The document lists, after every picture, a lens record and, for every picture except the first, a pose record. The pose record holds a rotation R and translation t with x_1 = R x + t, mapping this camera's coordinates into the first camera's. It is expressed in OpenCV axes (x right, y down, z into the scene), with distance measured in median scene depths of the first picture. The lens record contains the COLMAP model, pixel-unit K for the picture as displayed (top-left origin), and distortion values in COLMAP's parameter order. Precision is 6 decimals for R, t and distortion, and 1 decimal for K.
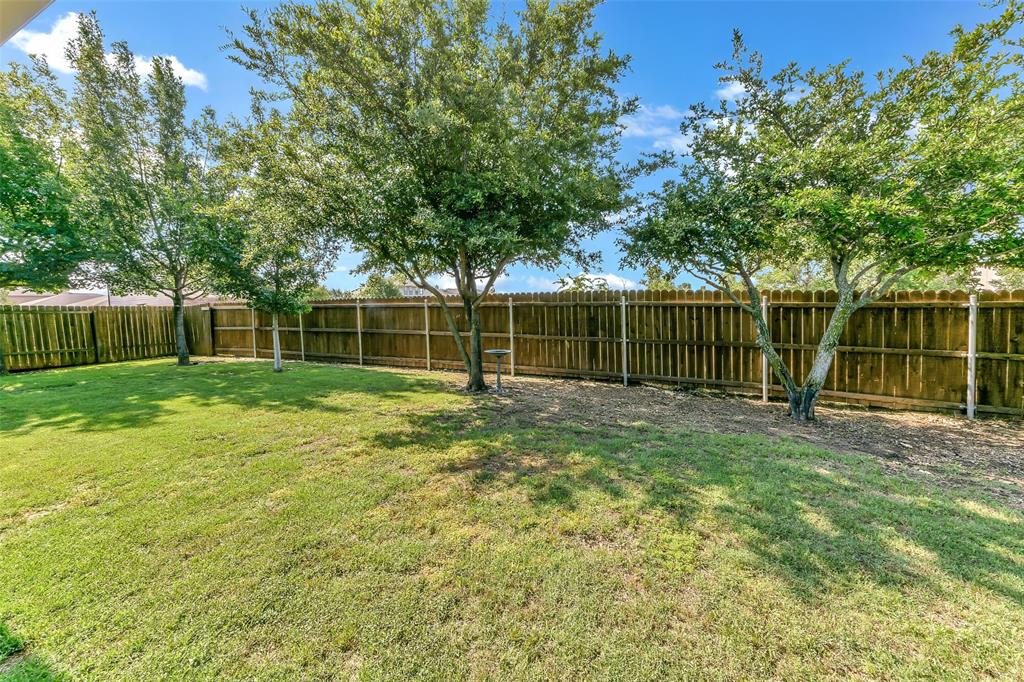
lens RADIAL K [[367.3, 0, 514.9], [0, 367.3, 323.3], [0, 0, 1]] dist [-0.000323, -0.000125]
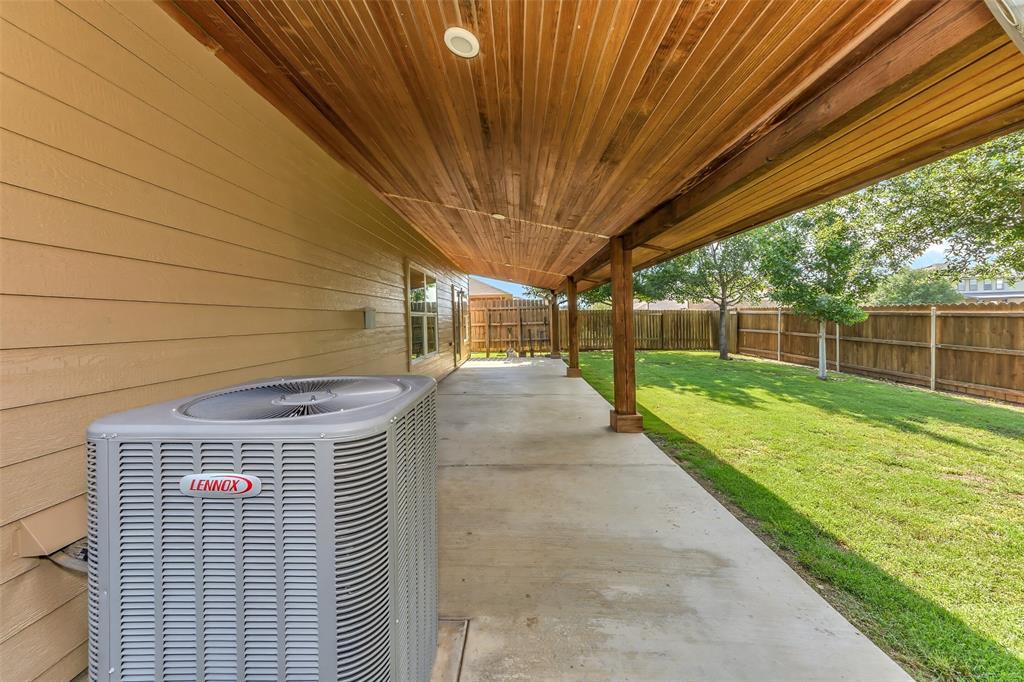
lens RADIAL K [[367.3, 0, 514.9], [0, 367.3, 323.3], [0, 0, 1]] dist [-0.000323, -0.000125]
pose [[0.403300, 0.044191, -0.914000, -0.068256], [-0.047103, 0.998512, 0.027493, -0.007161], [0.913855, 0.031964, 0.404781, -0.136997]]
